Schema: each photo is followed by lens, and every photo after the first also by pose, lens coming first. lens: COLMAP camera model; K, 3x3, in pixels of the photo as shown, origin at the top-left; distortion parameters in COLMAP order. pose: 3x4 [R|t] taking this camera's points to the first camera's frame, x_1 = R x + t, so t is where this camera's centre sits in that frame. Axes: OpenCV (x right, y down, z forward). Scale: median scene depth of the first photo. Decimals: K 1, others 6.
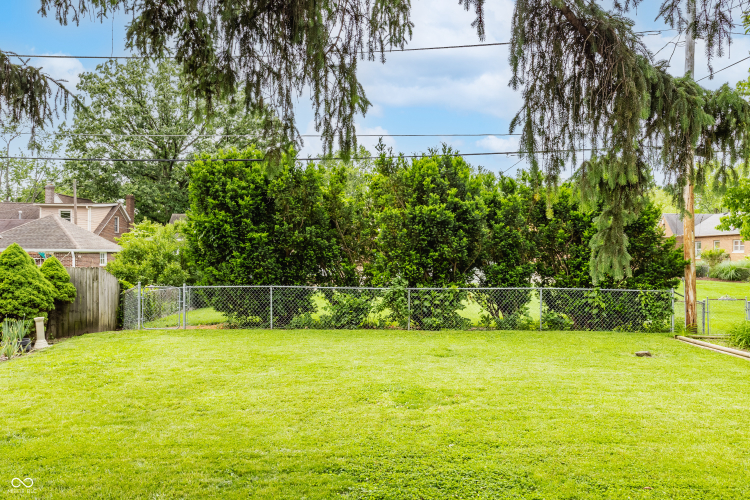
lens RADIAL K [[606.1, 0, 375.3], [0, 606.1, 252.3], [0, 0, 1]] dist [0.034491, 0.008156]
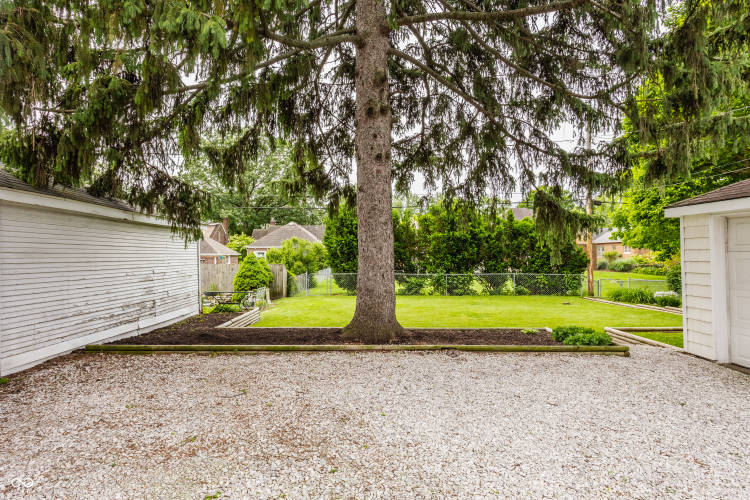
lens RADIAL K [[451.5, 0, 374.0], [0, 451.5, 247.1], [0, 0, 1]] dist [-0.001954, -0.000496]
pose [[0.999939, -0.005014, 0.009806, -0.179310], [0.005163, 0.999870, -0.015270, -0.005682], [-0.009728, 0.015319, 0.999835, -0.413929]]
